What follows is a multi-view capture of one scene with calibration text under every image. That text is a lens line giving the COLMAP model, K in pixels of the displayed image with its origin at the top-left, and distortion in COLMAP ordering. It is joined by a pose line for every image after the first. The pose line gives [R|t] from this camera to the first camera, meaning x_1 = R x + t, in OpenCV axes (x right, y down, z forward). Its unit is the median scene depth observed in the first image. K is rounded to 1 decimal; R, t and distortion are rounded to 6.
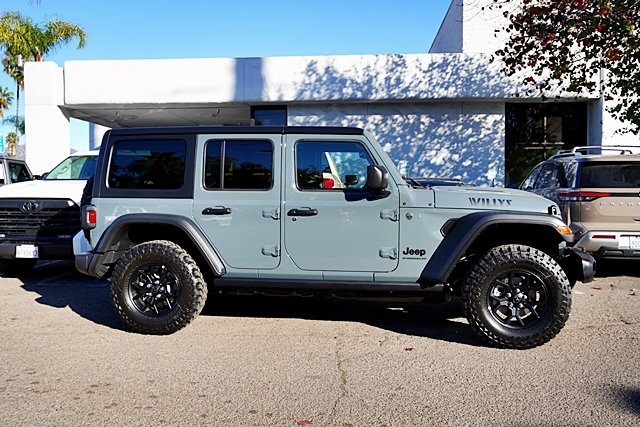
lens RADIAL K [[509.6, 0, 320.0], [0, 509.6, 213.5], [0, 0, 1]] dist [0.000752, 0.001800]
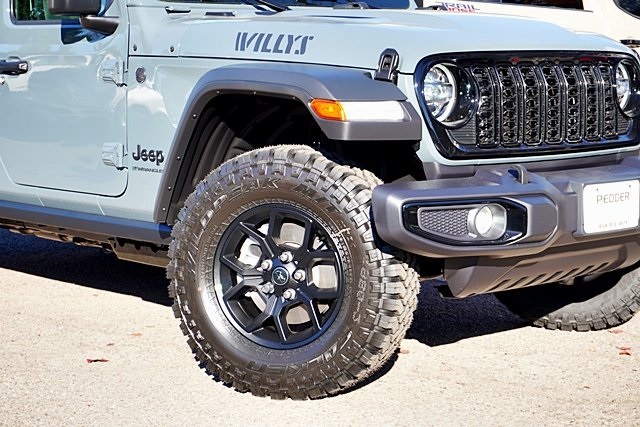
lens RADIAL K [[1371.0, 0, 320.0], [0, 1371.0, 213.5], [0, 0, 1]] dist [0.035635, 0.193597]
pose [[0.769353, 0.074133, -0.634507, 1.061929], [-0.052947, 0.997226, 0.052312, 0.054524], [0.636625, -0.006652, 0.771144, 0.156484]]
